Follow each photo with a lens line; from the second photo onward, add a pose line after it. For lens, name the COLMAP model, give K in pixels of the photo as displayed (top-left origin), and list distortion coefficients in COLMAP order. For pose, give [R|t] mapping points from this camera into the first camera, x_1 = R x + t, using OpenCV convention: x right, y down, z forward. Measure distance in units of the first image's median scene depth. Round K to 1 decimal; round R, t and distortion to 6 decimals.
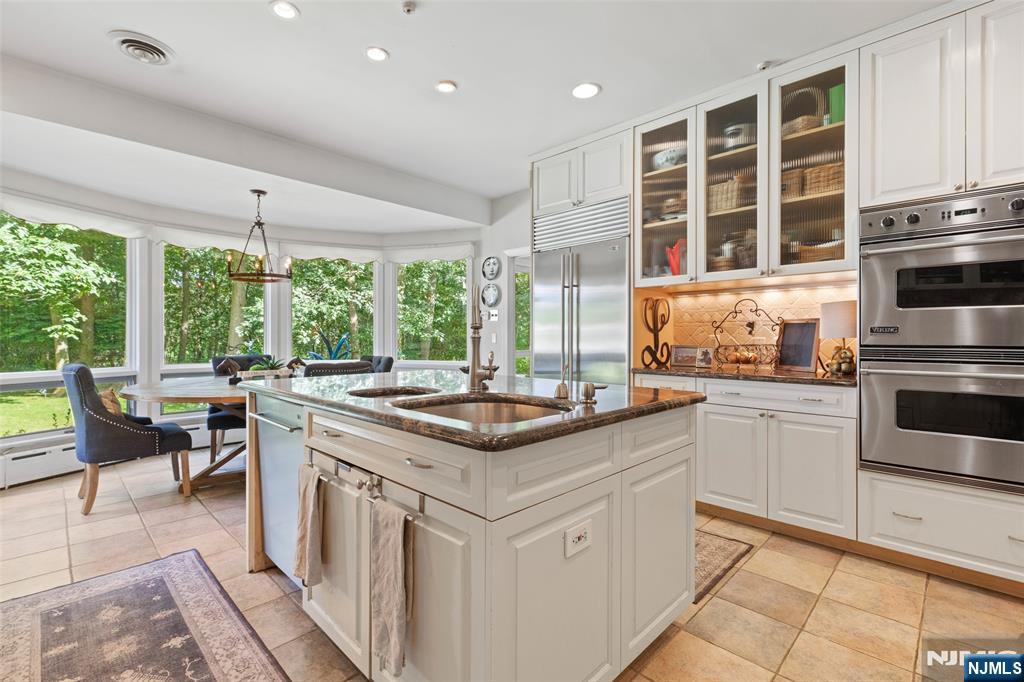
lens RADIAL K [[461.1, 0, 505.3], [0, 461.1, 336.2], [0, 0, 1]] dist [0.000759, 0.000321]
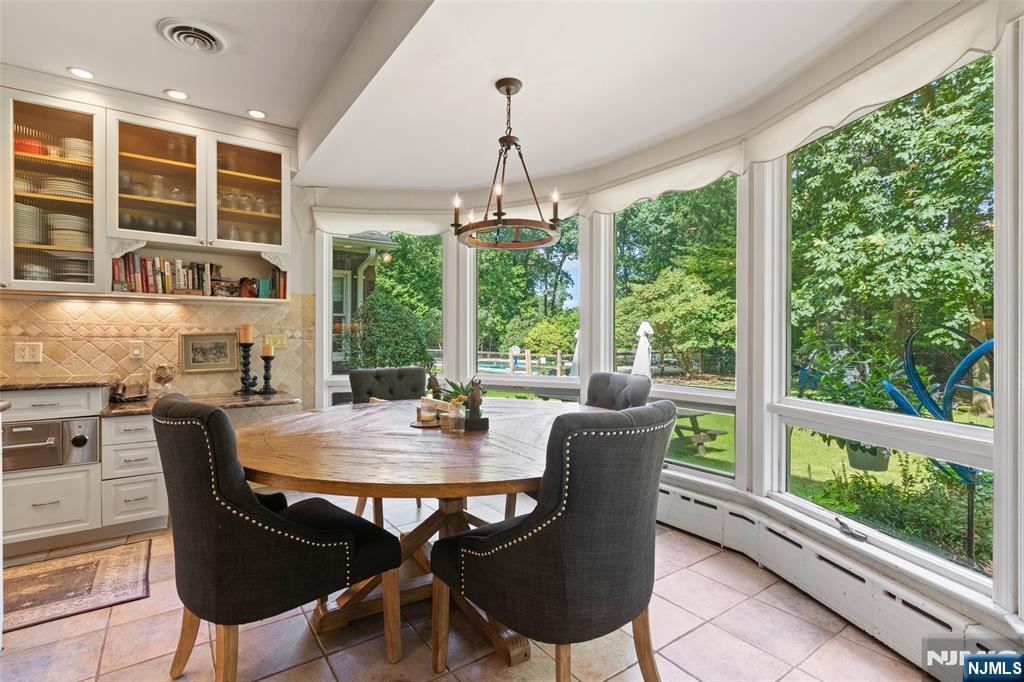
lens RADIAL K [[486.2, 0, 512.0], [0, 486.2, 341.0], [0, 0, 1]] dist [-0.001952, -0.000126]
pose [[-0.171522, 0.000325, -0.985180, 0.089043], [-0.003744, 0.999993, 0.000982, -0.004144], [0.985173, 0.003857, -0.171520, 2.019130]]
